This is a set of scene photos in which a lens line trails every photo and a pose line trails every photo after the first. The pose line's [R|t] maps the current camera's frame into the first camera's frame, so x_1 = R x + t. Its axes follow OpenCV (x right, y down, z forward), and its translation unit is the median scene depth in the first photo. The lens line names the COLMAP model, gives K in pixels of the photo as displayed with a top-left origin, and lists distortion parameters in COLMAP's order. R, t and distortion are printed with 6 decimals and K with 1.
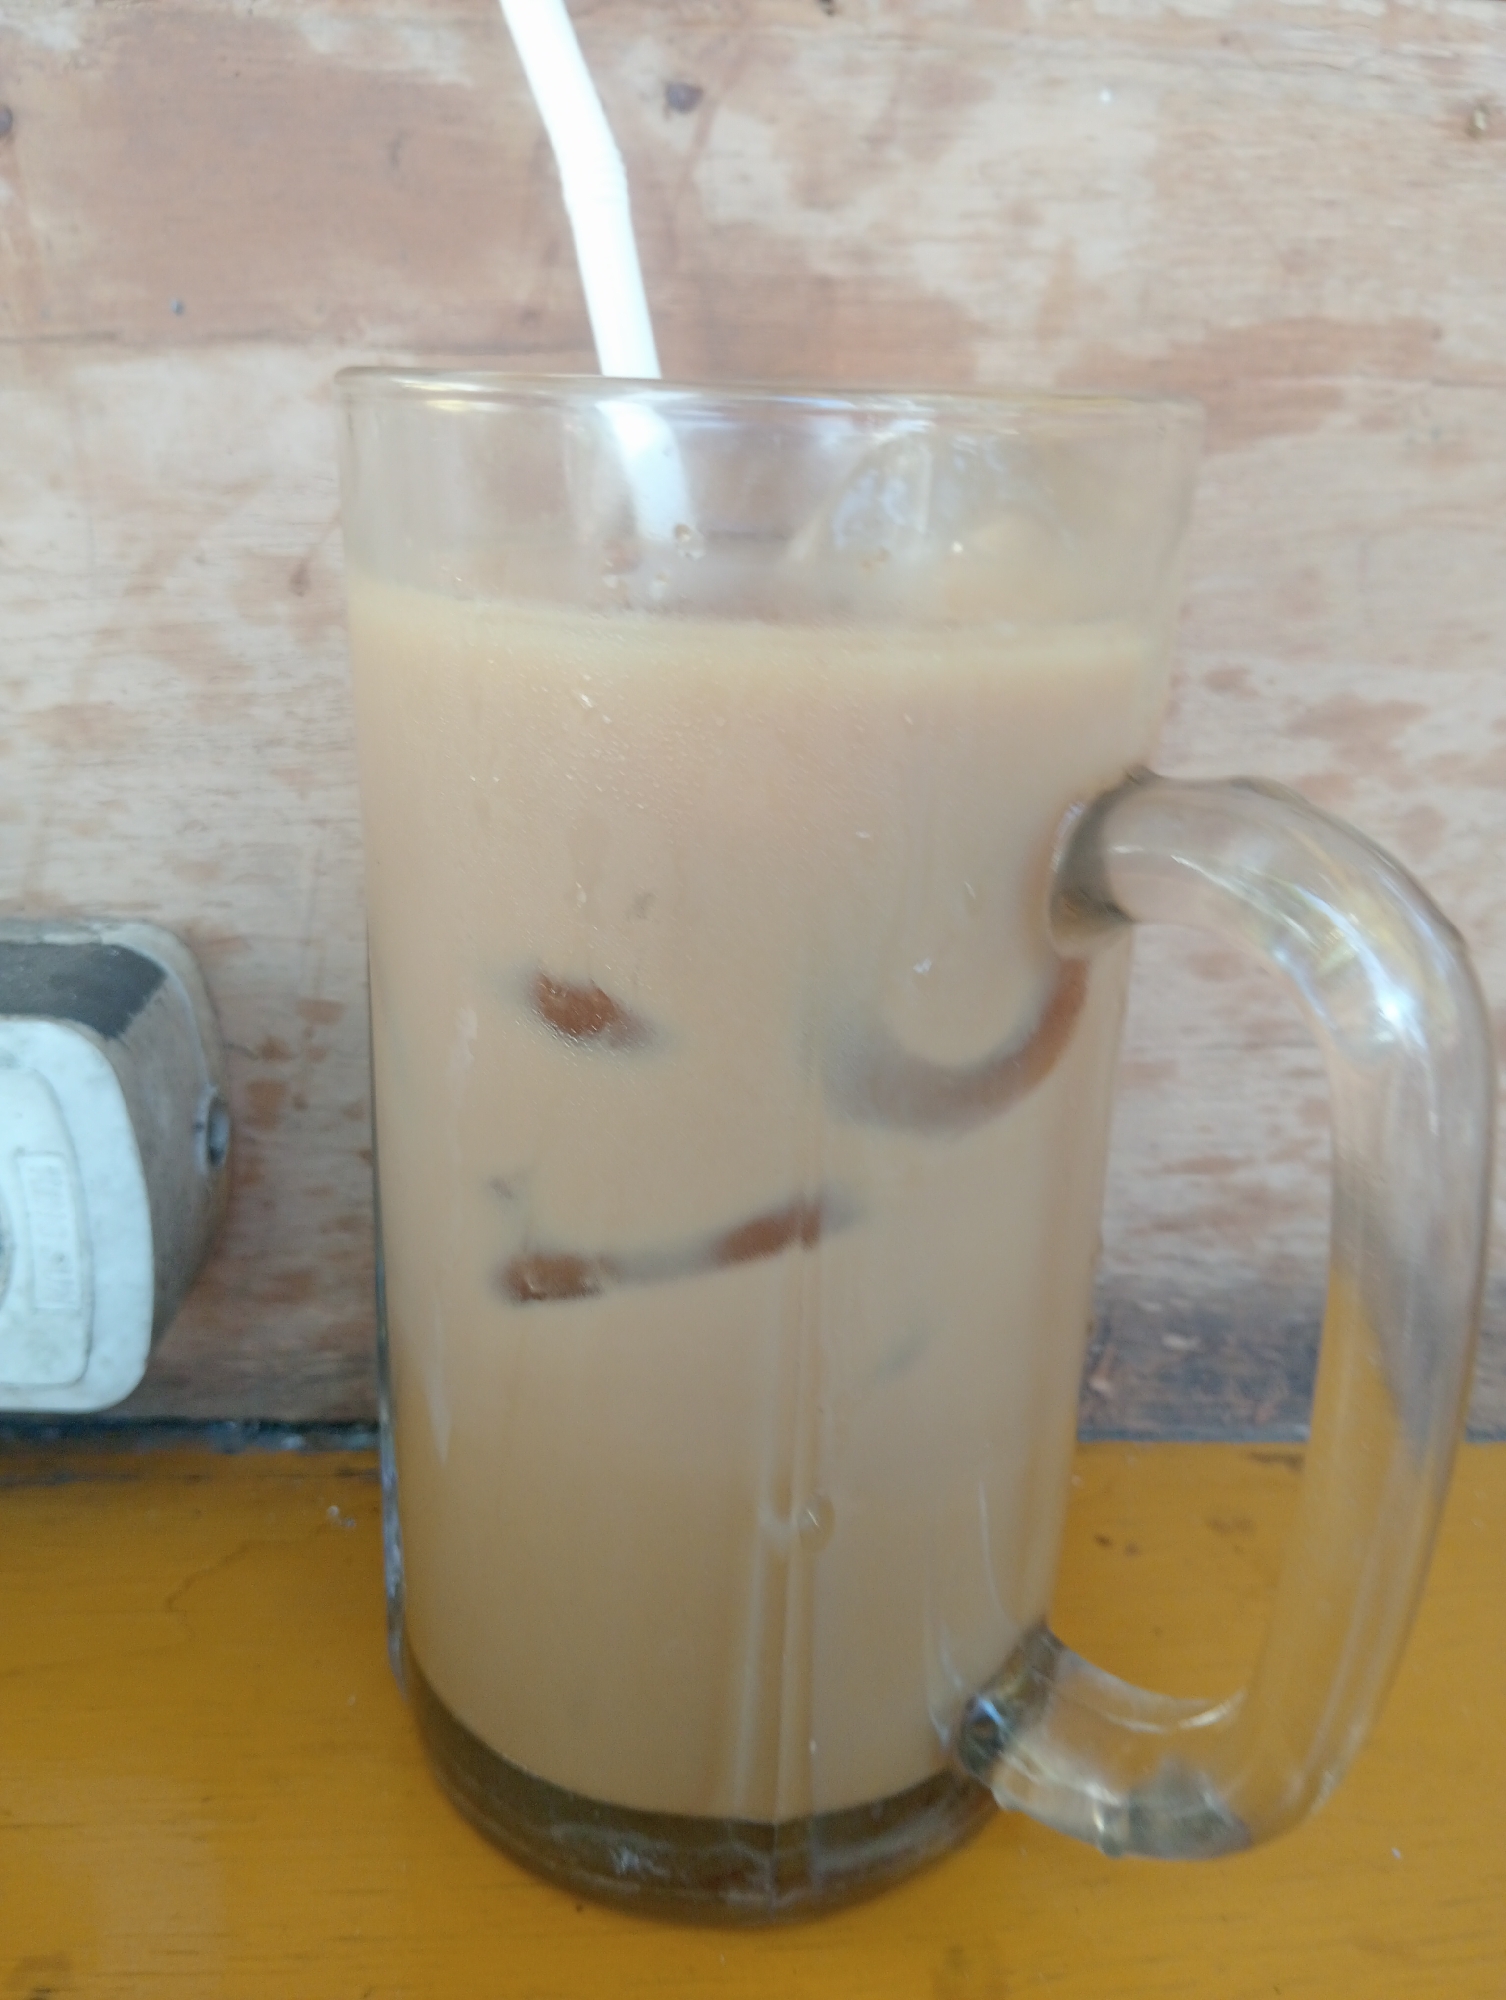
lens RADIAL K [[1650.8, 0, 756.2], [0, 1650.8, 1010.2], [0, 0, 1]] dist [0.063924, -0.130489]
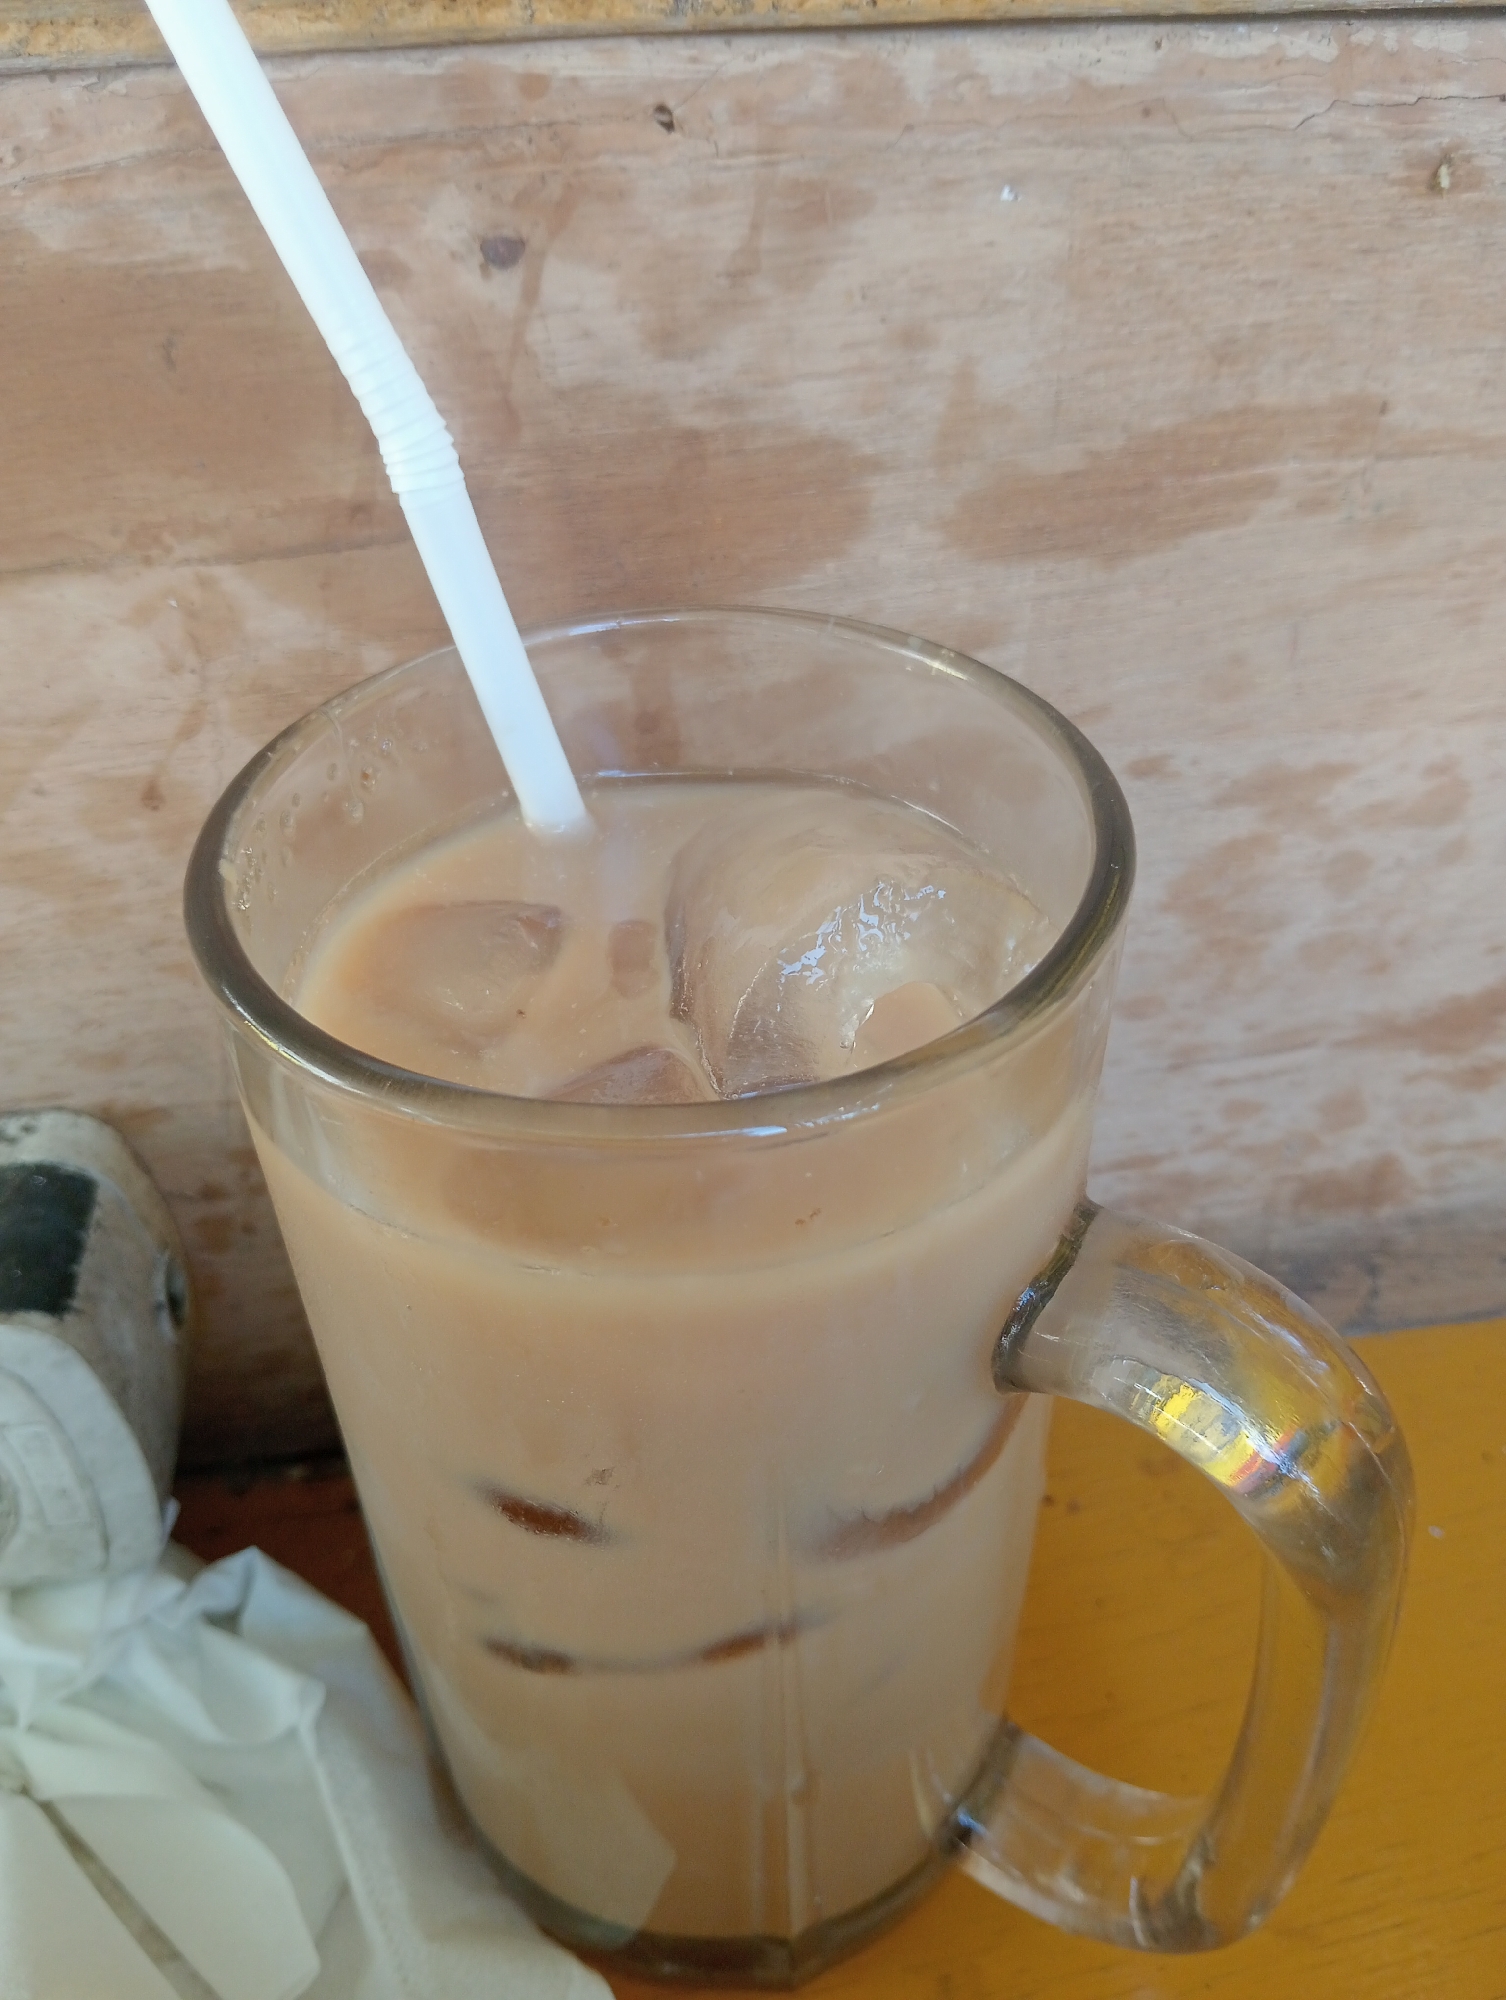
lens RADIAL K [[1650.8, 0, 740.5], [0, 1650.8, 1065.1], [0, 0, 1]] dist [0.063924, -0.130489]
pose [[0.994128, -0.105262, 0.025100, 0.009984], [0.090914, 0.938232, 0.333850, -0.412876], [-0.058691, -0.329608, 0.942292, 0.071132]]
